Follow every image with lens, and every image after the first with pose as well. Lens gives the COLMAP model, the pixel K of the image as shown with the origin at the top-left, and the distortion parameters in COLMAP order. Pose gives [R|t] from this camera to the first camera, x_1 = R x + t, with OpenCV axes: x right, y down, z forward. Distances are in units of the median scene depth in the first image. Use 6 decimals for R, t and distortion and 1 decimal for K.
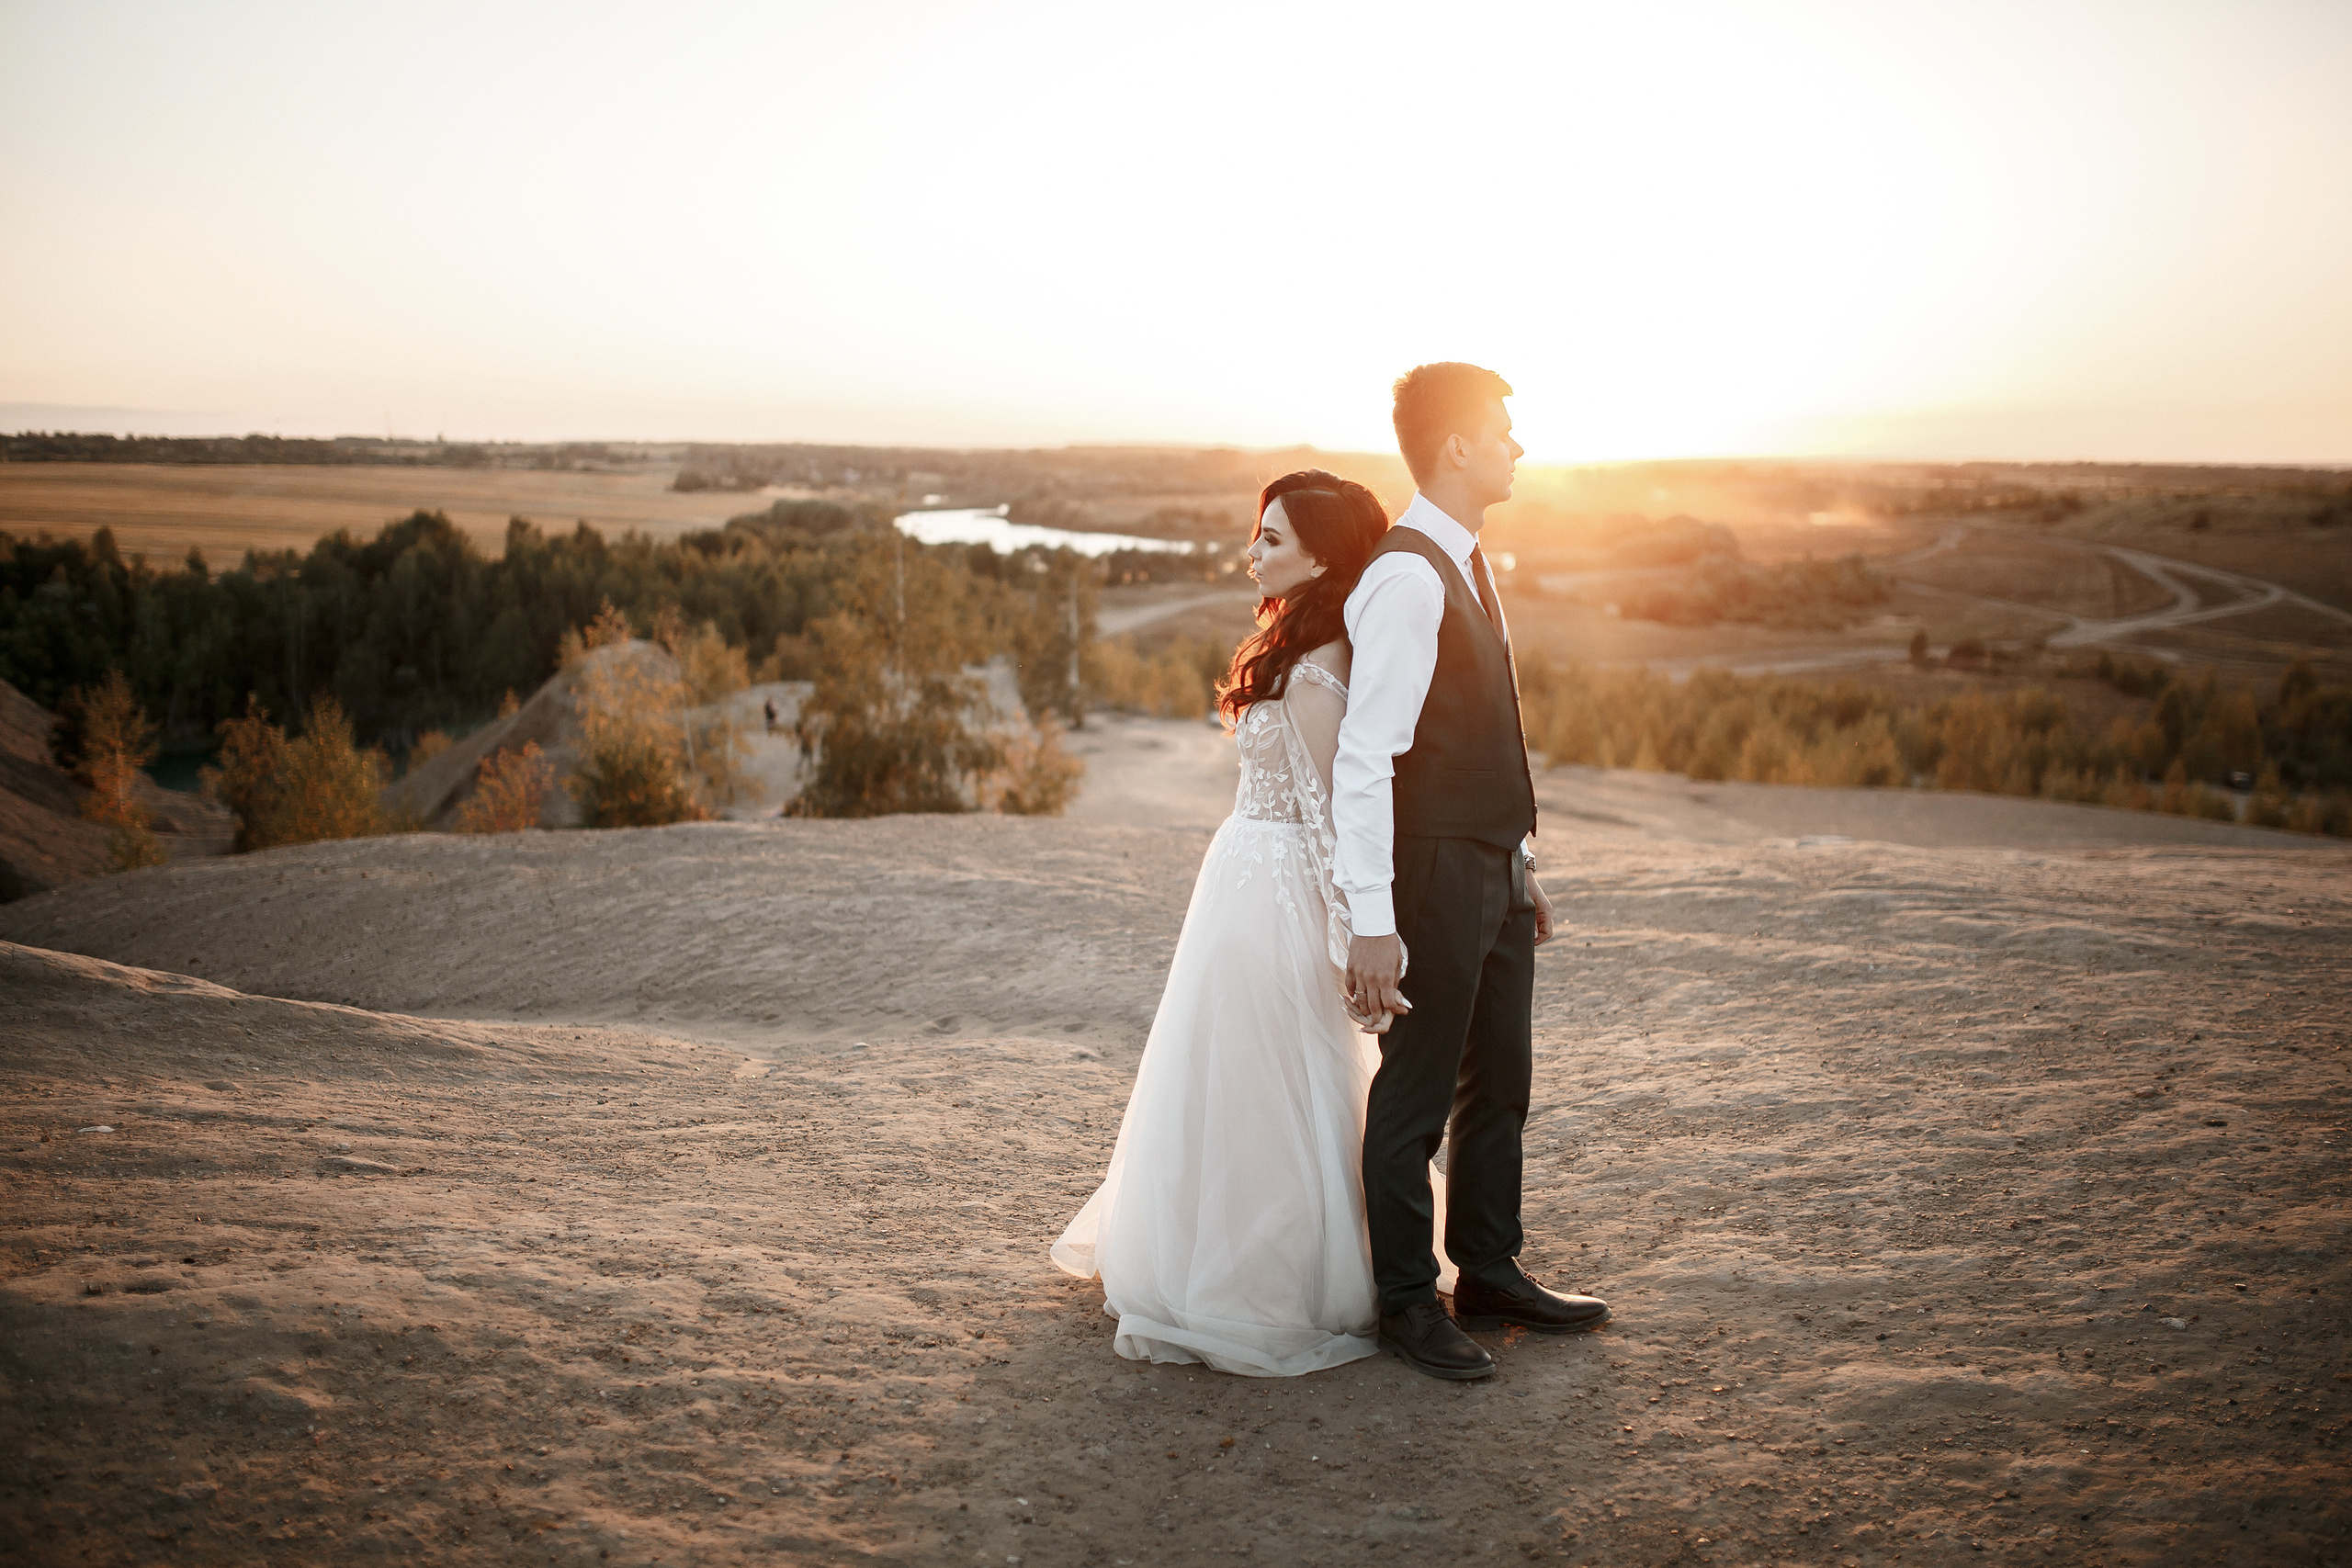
lens RADIAL K [[2201.4, 0, 1176.0], [0, 2201.4, 784.0], [0, 0, 1]] dist [-0.057315, 0.081068]
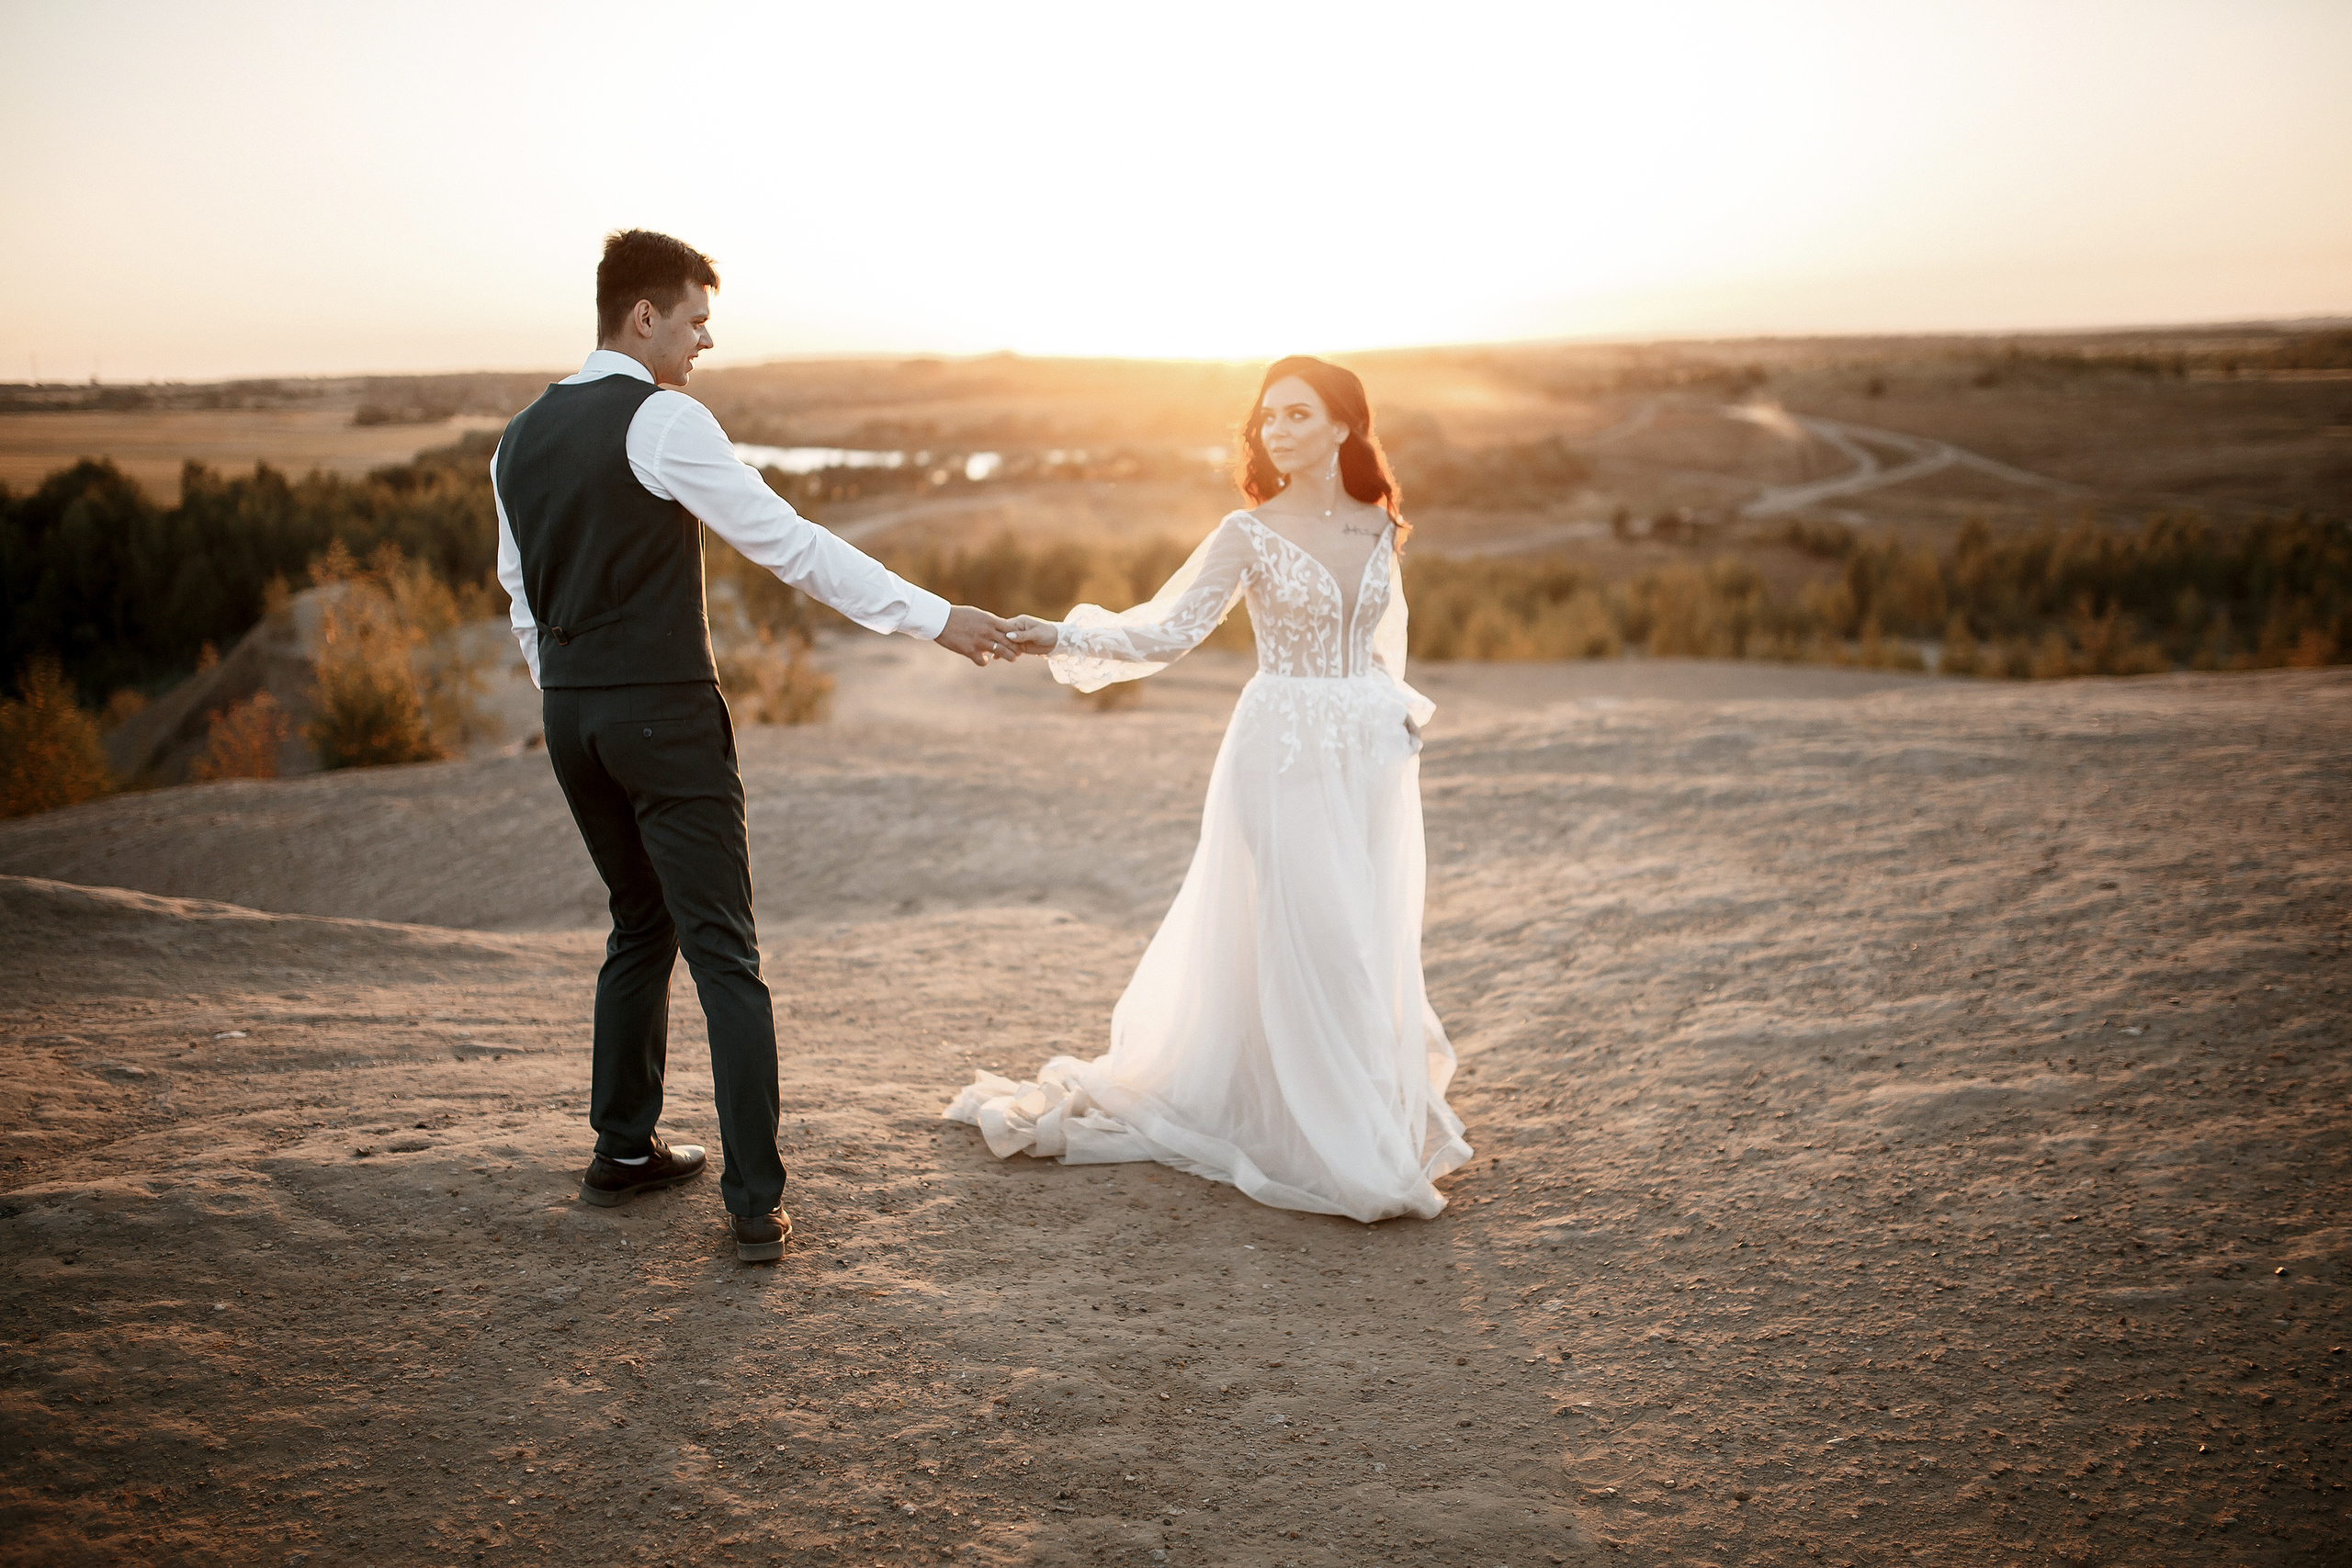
lens RADIAL K [[2201.4, 0, 1176.0], [0, 2201.4, 784.0], [0, 0, 1]] dist [-0.057315, 0.081068]
pose [[0.990457, -0.064649, 0.121721, -0.157576], [0.059430, 0.997170, 0.046039, 0.014367], [-0.124353, -0.038365, 0.991496, -0.107021]]
